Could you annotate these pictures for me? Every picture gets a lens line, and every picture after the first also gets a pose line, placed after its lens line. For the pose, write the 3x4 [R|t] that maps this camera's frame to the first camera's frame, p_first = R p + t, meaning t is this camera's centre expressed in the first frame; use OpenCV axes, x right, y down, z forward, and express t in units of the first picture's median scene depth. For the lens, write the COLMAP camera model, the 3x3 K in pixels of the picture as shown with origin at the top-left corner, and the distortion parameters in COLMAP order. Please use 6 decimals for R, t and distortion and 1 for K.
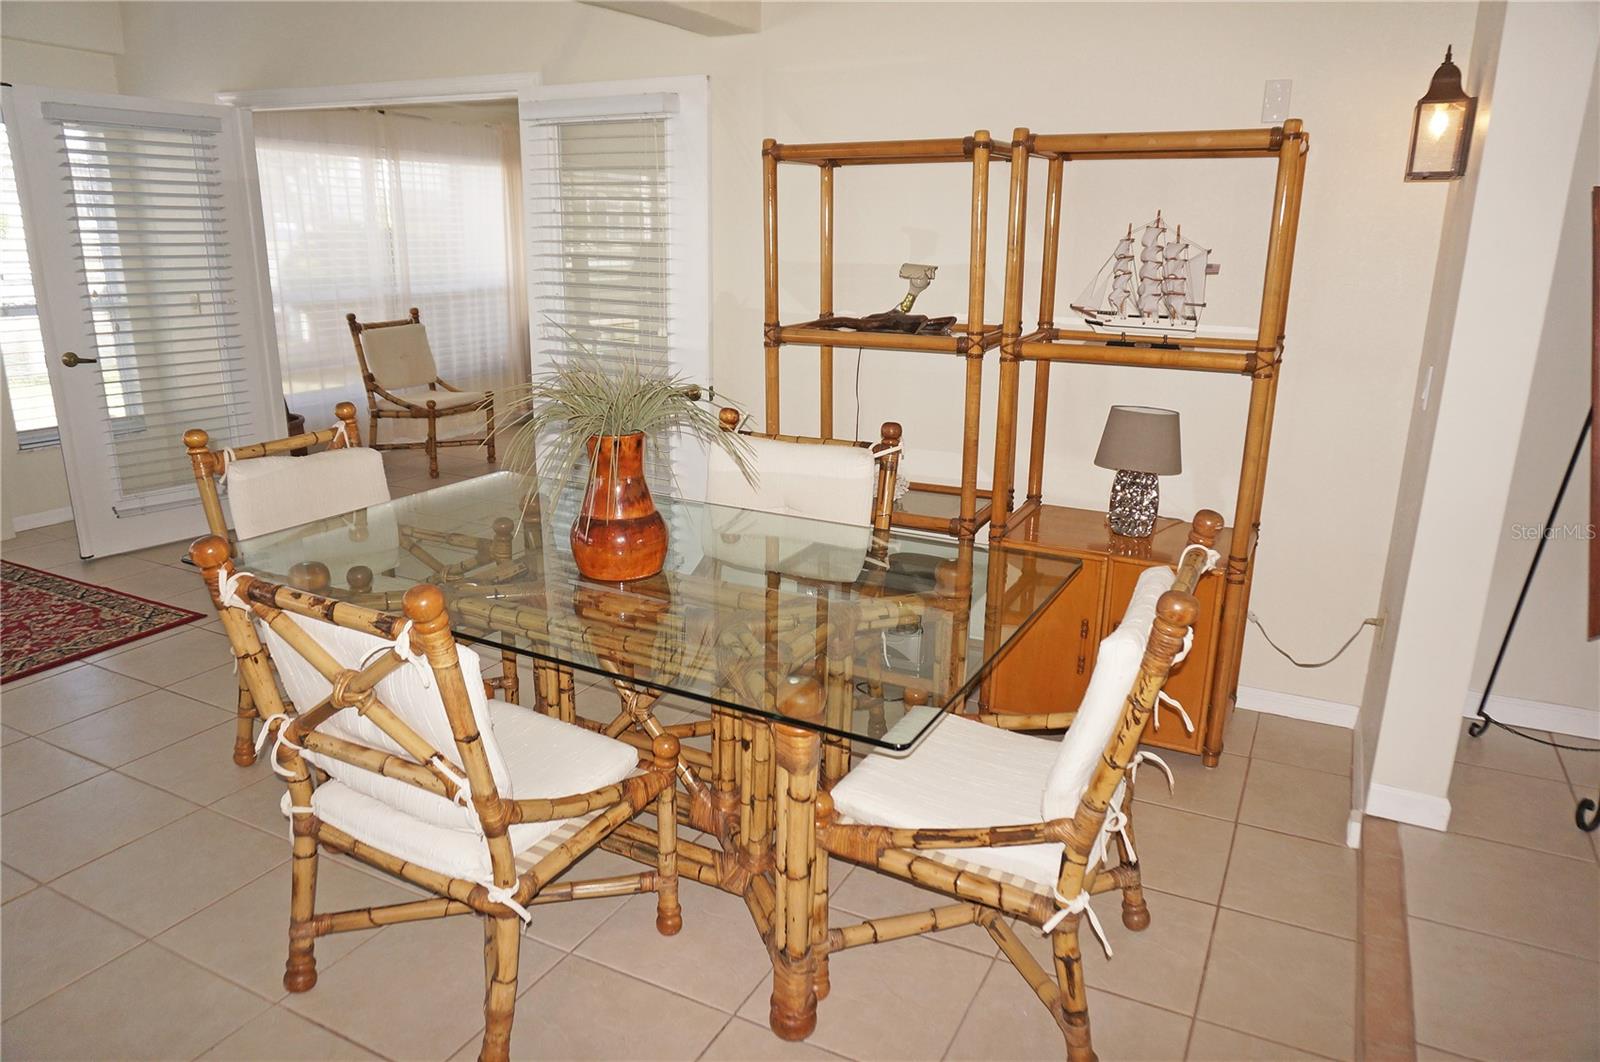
lens RADIAL K [[1054.0, 0, 800.0], [0, 1054.0, 533.8], [0, 0, 1]] dist [-0.047233, 0.034535]
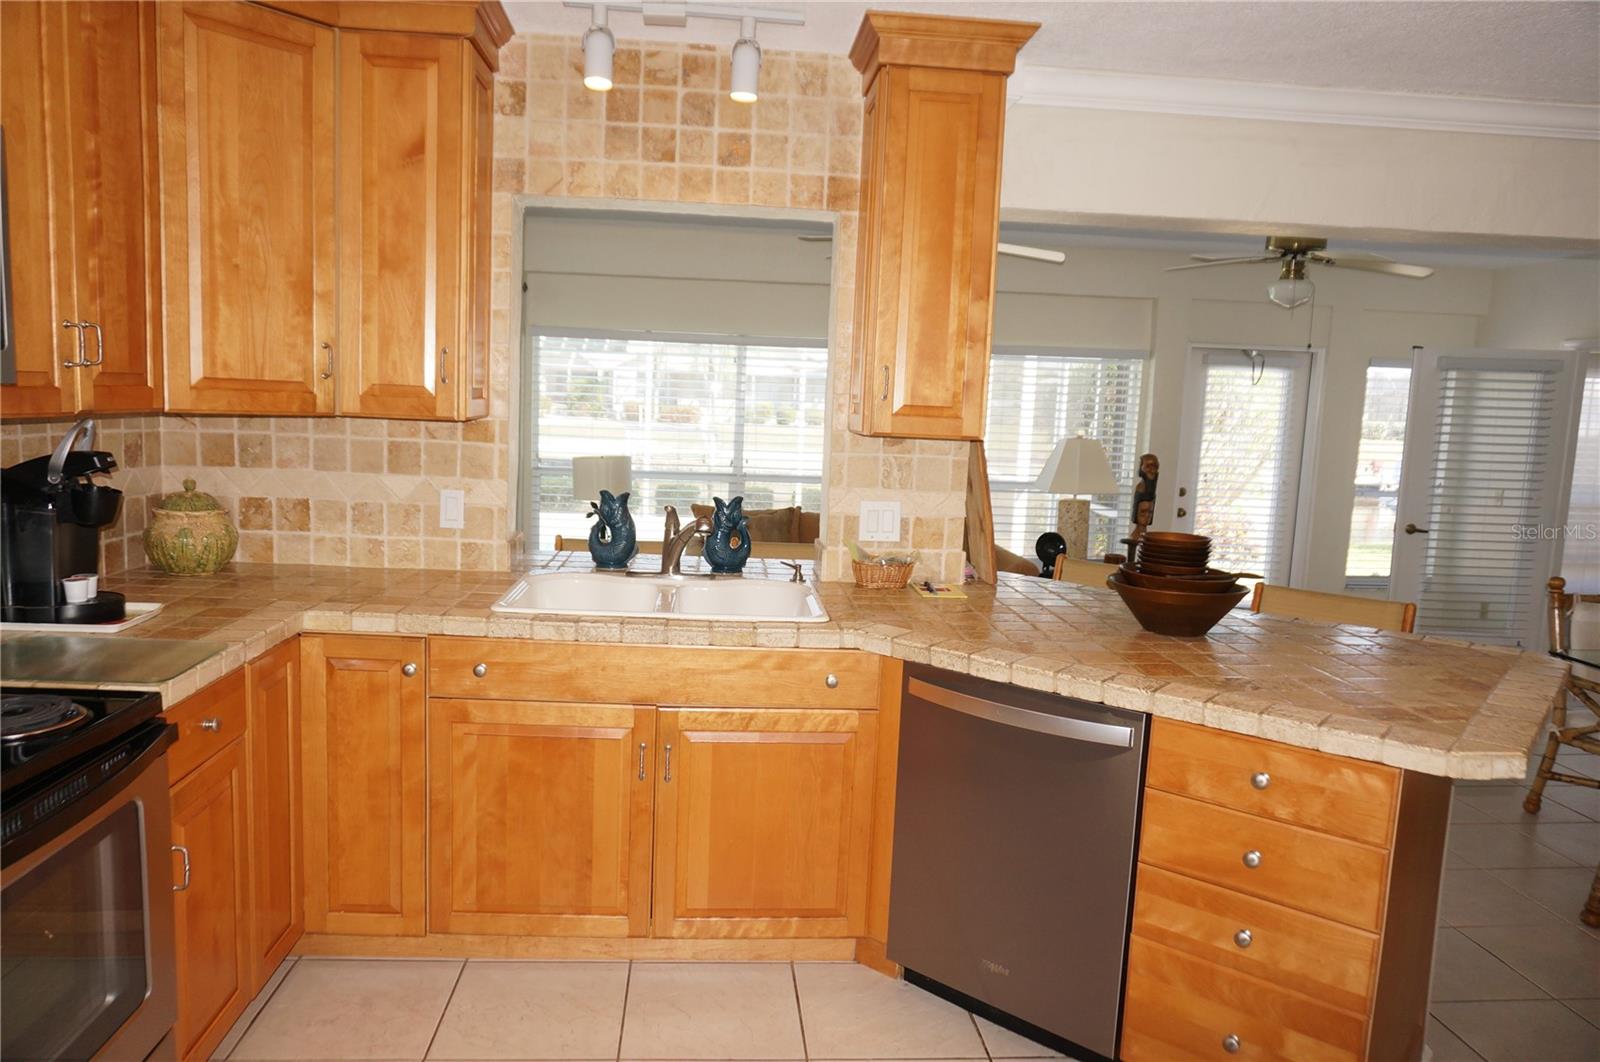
lens RADIAL K [[1065.6, 0, 800.7], [0, 1065.6, 538.7], [0, 0, 1]] dist [-0.049588, 0.032074]
pose [[0.523624, 0.107747, -0.845108, 0.102209], [-0.259160, 0.965105, -0.037528, 0.156003], [0.811575, 0.238669, 0.533276, -0.597207]]
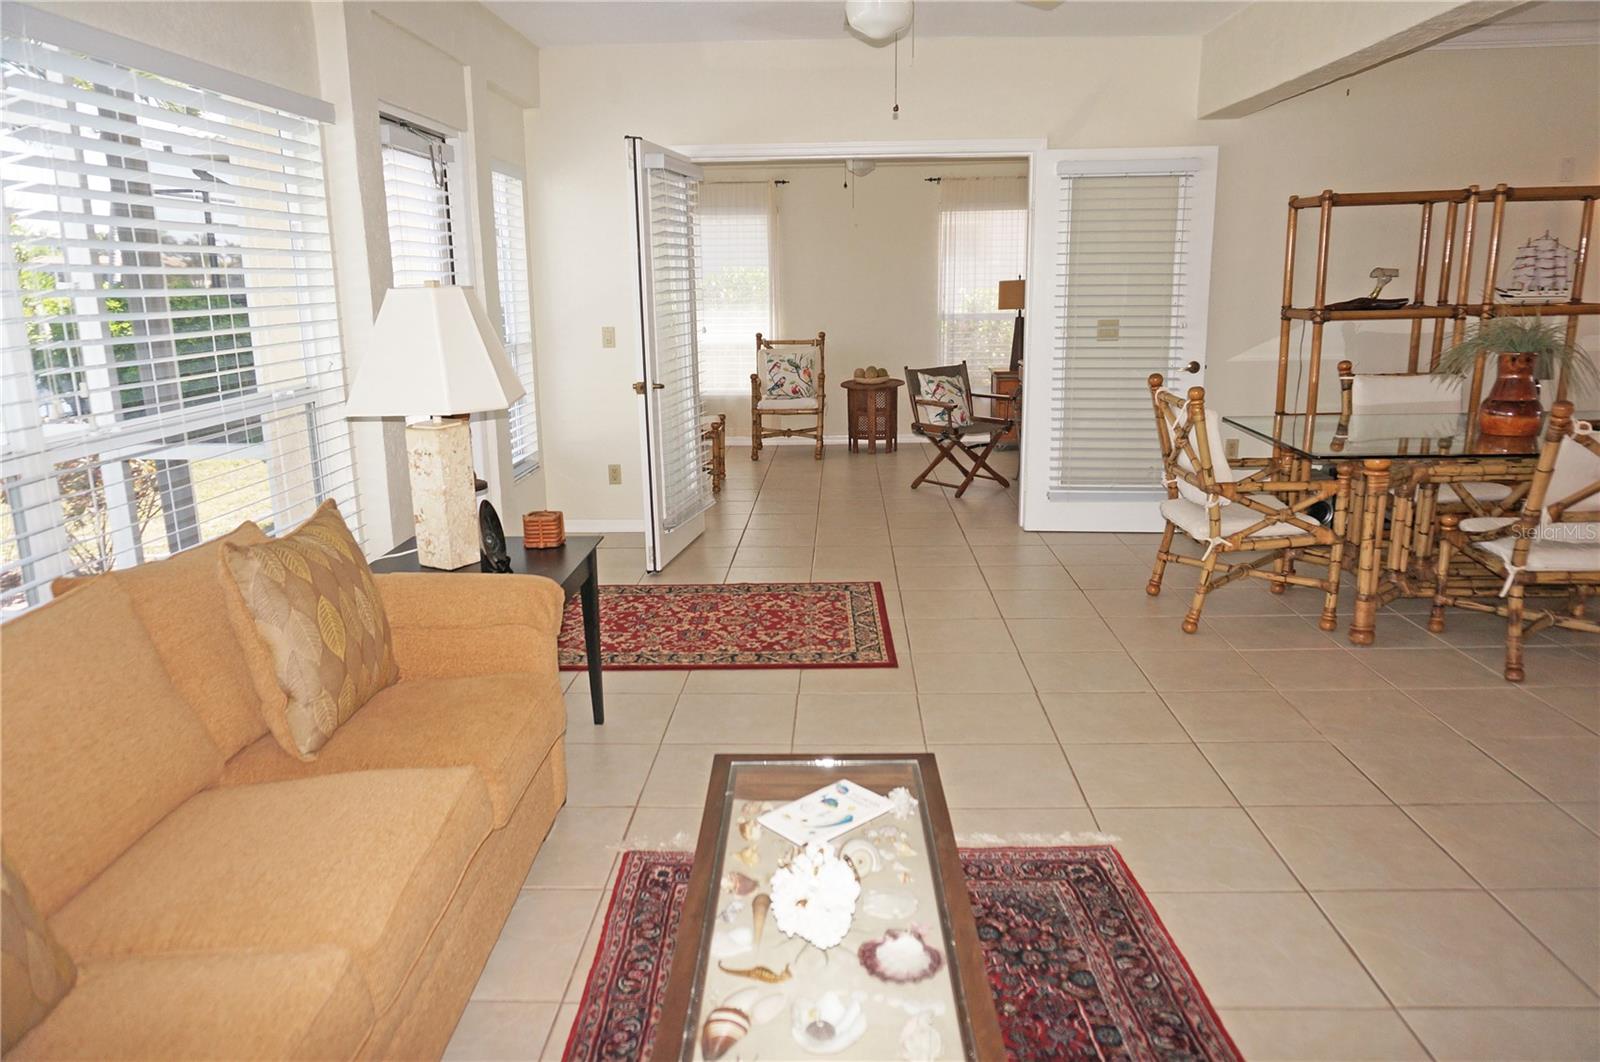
lens RADIAL K [[1065.6, 0, 800.7], [0, 1065.6, 538.7], [0, 0, 1]] dist [-0.049588, 0.032074]
pose [[0.920346, -0.135656, 0.366826, -1.350525], [0.147472, 0.989057, -0.004234, 0.023995], [-0.362238, 0.057993, 0.930280, -0.128252]]
